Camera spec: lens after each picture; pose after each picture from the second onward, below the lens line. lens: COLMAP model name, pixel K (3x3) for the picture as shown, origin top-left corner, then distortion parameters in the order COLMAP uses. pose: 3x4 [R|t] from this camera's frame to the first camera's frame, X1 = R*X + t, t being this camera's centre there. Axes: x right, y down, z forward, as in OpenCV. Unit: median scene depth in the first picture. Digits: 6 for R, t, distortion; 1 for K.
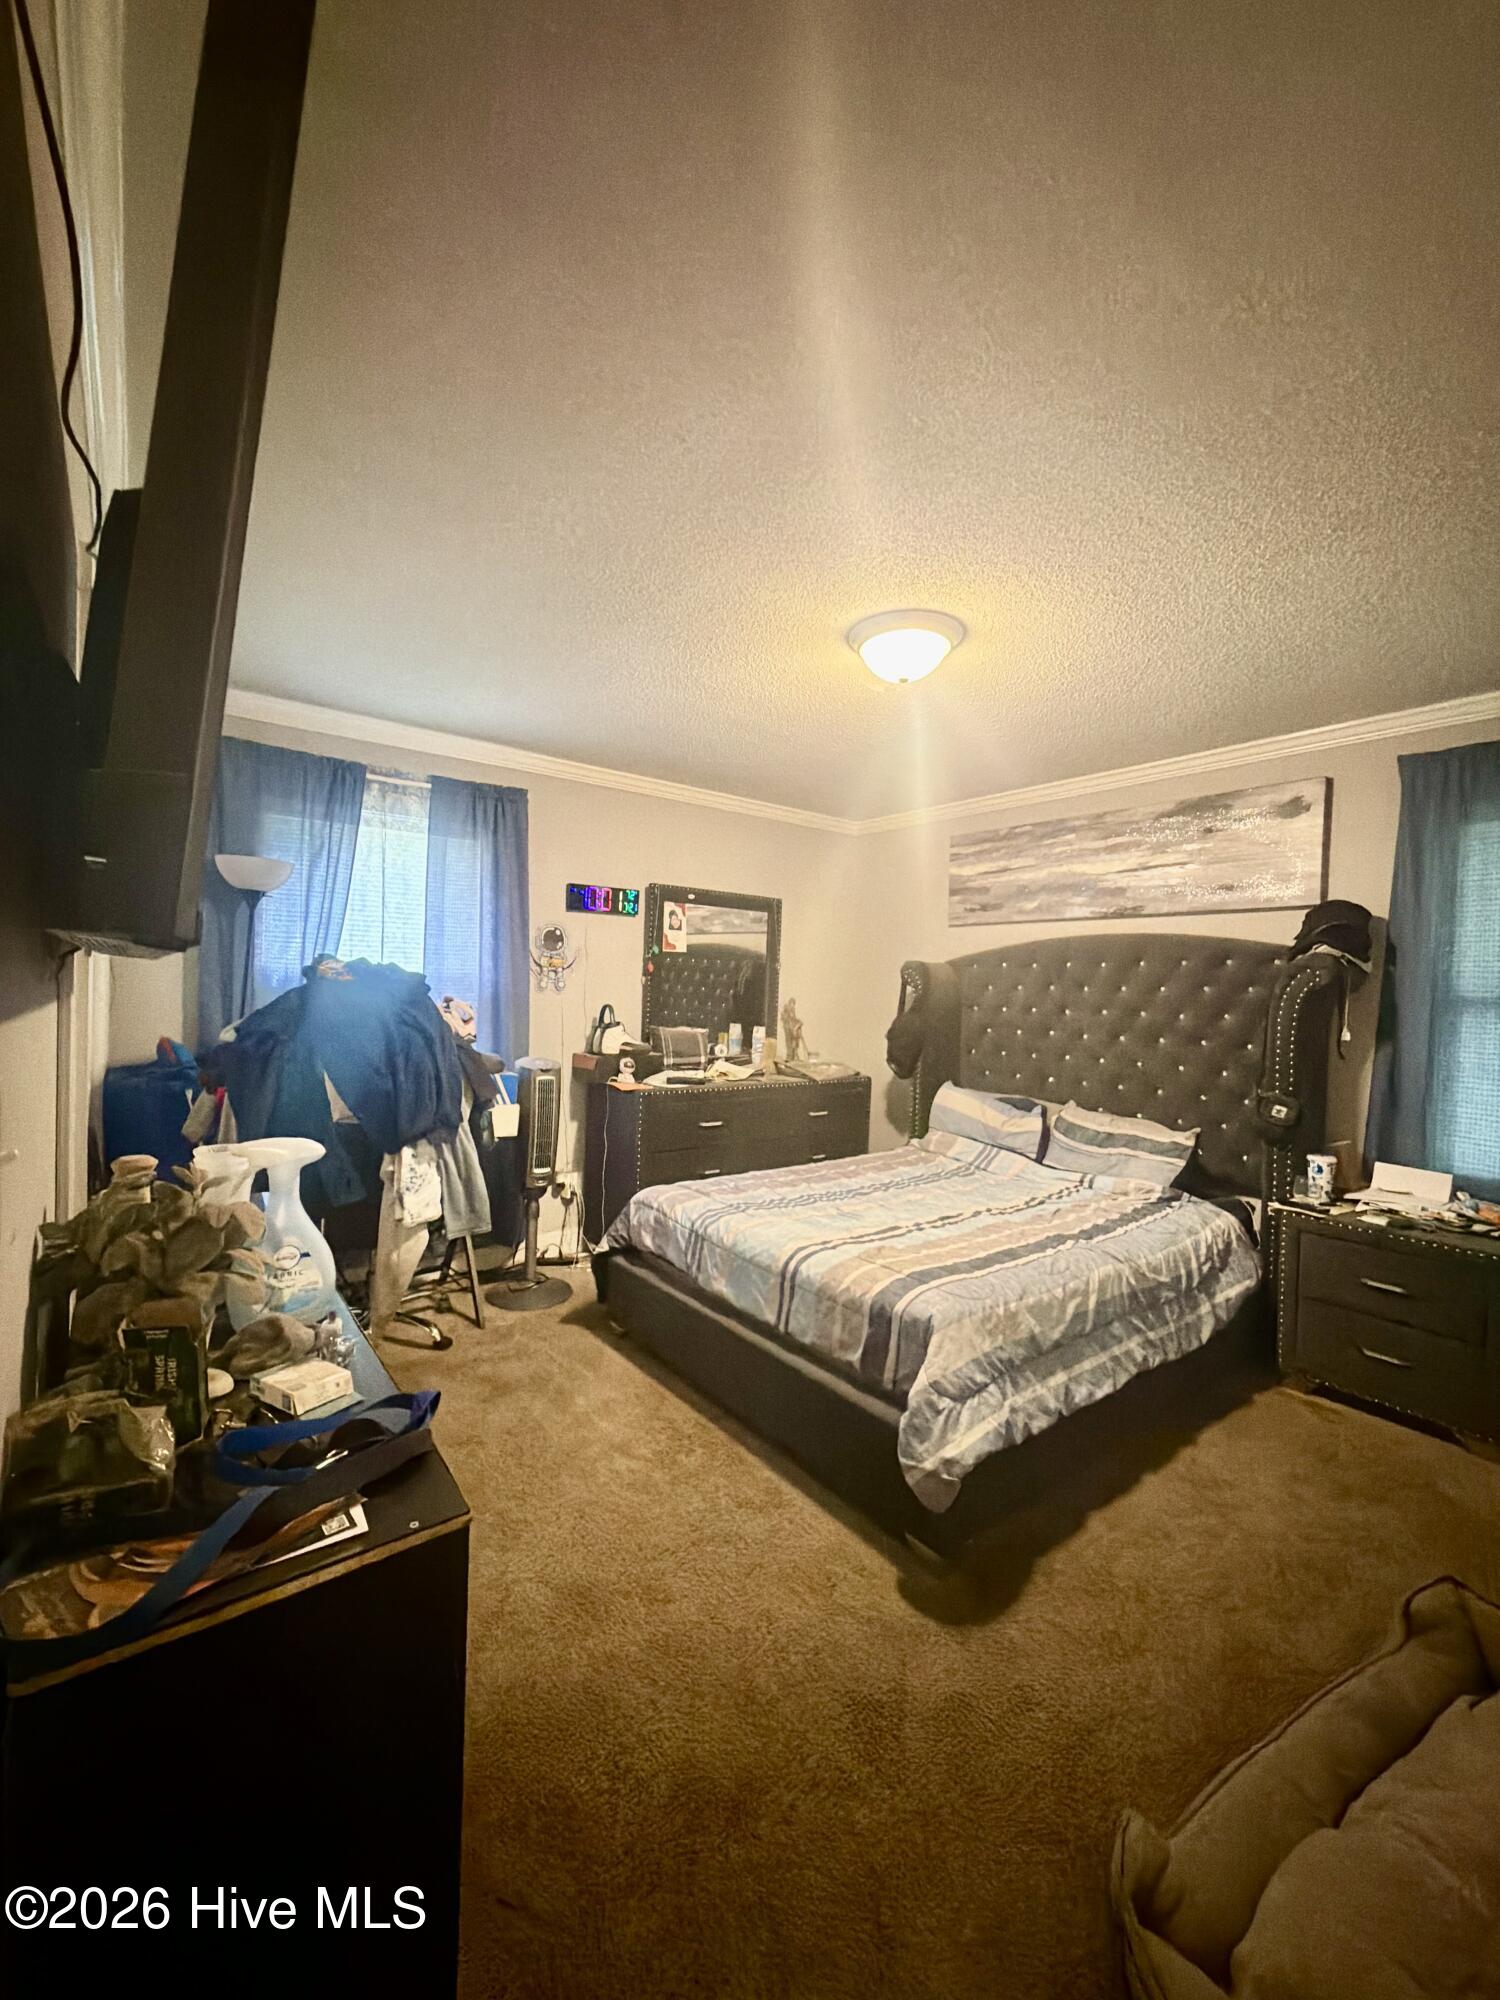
lens RADIAL K [[797.3, 0, 752.3], [0, 797.3, 996.9], [0, 0, 1]] dist [0.000316, 0.000533]
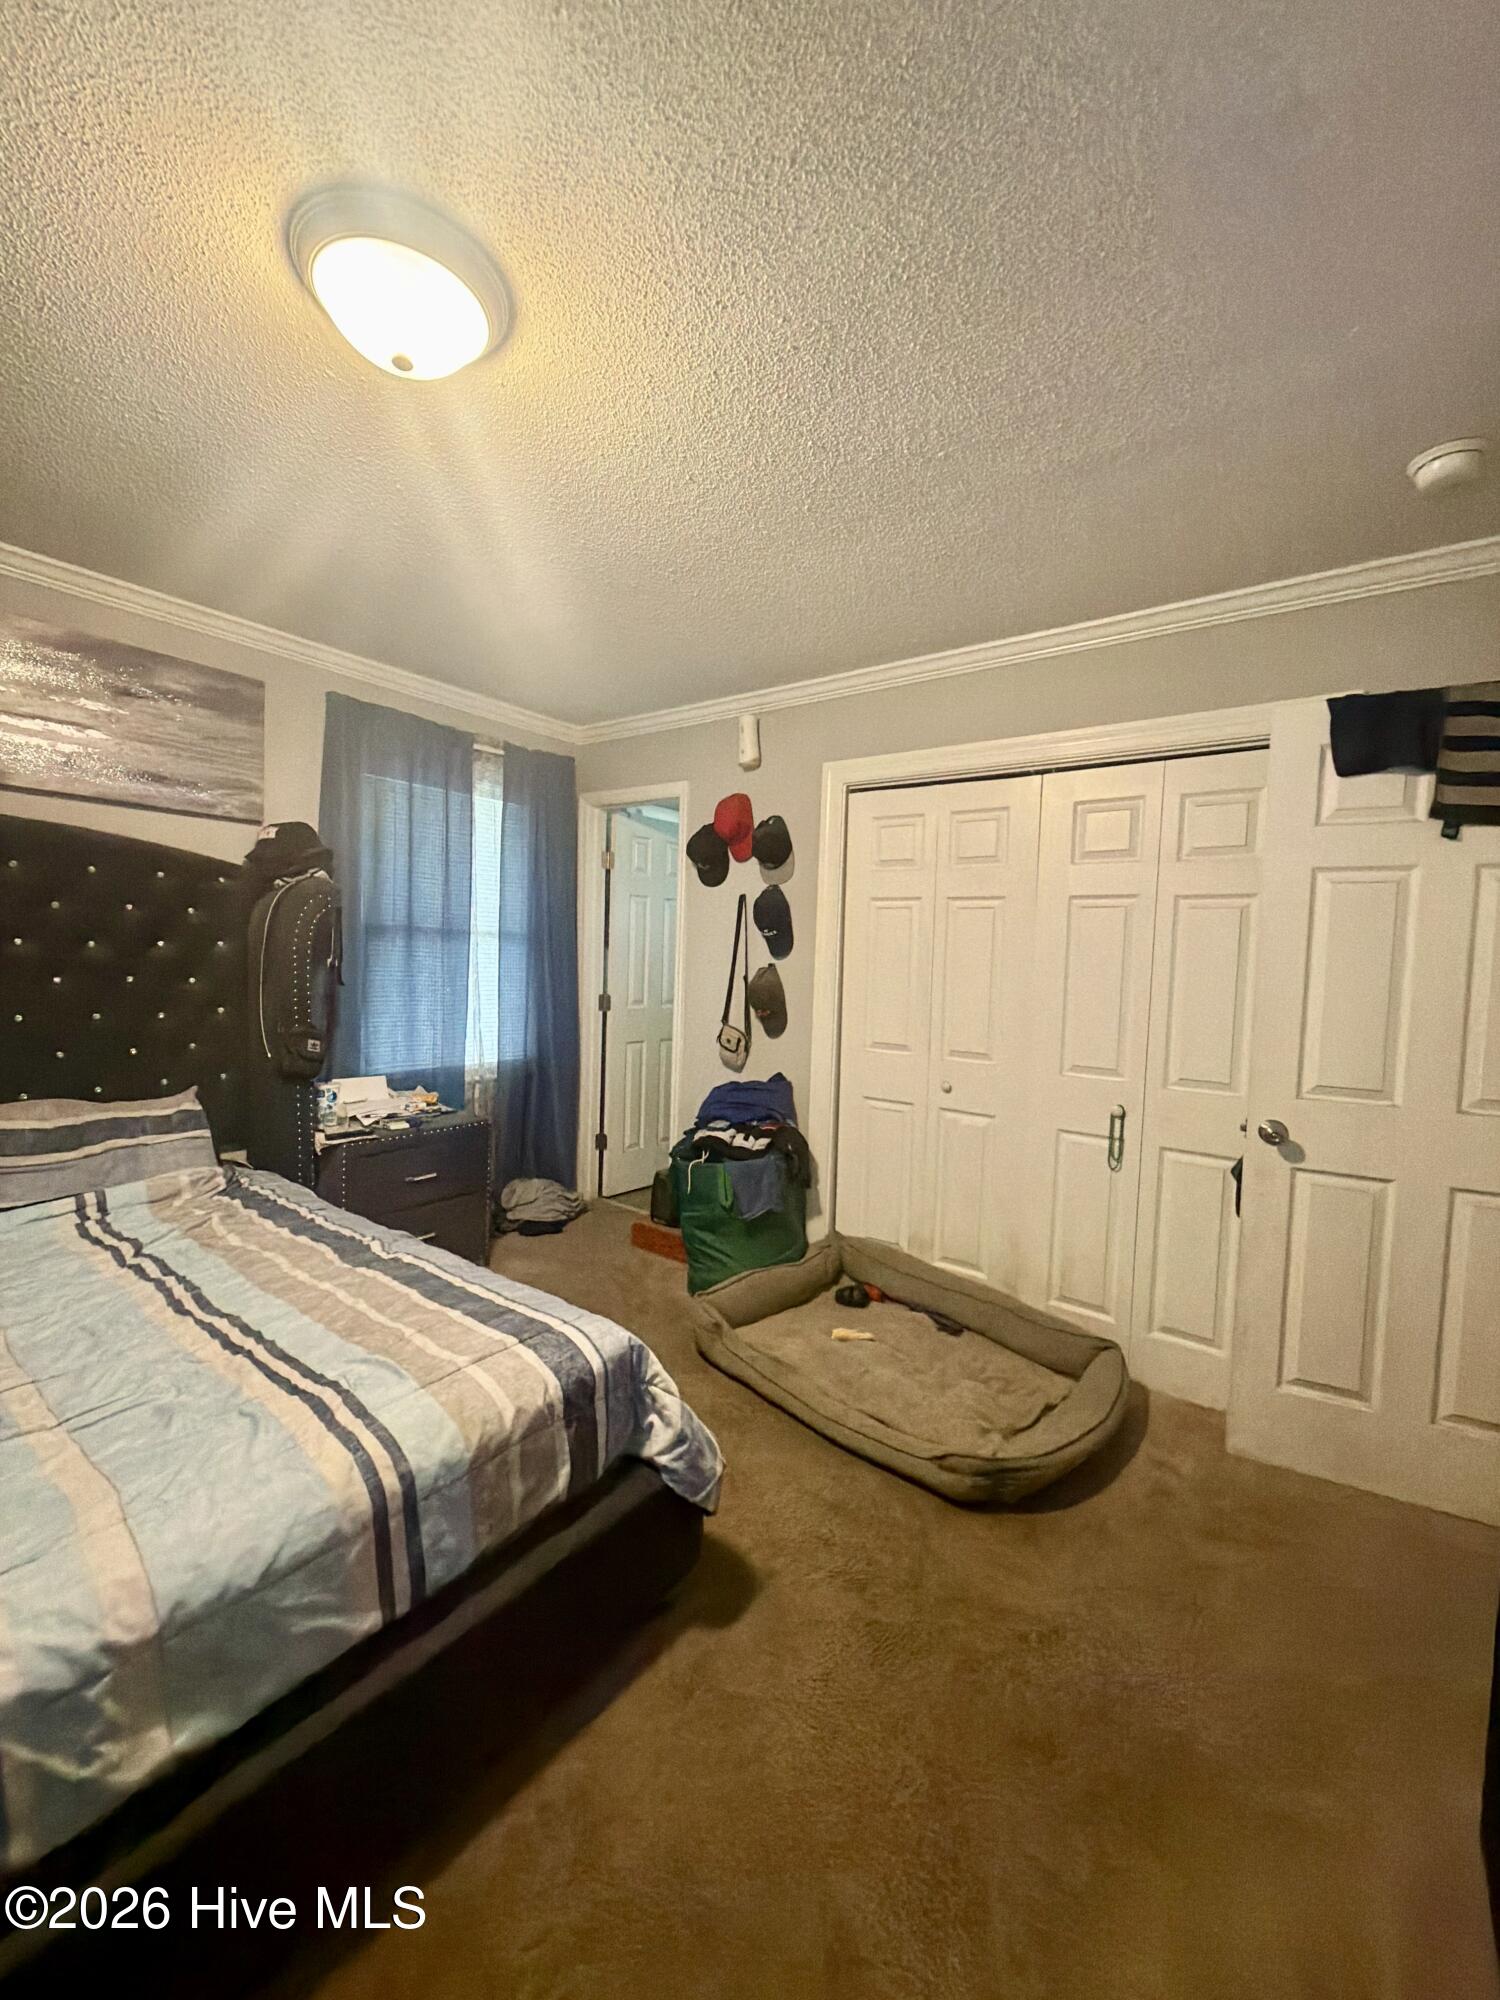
lens RADIAL K [[797.3, 0, 752.3], [0, 797.3, 996.9], [0, 0, 1]] dist [0.000316, 0.000533]
pose [[-0.257180, -0.089462, 0.962214, -0.447107], [-0.032542, 0.995943, 0.083900, -0.011473], [-0.965815, -0.009735, -0.259048, 0.891355]]
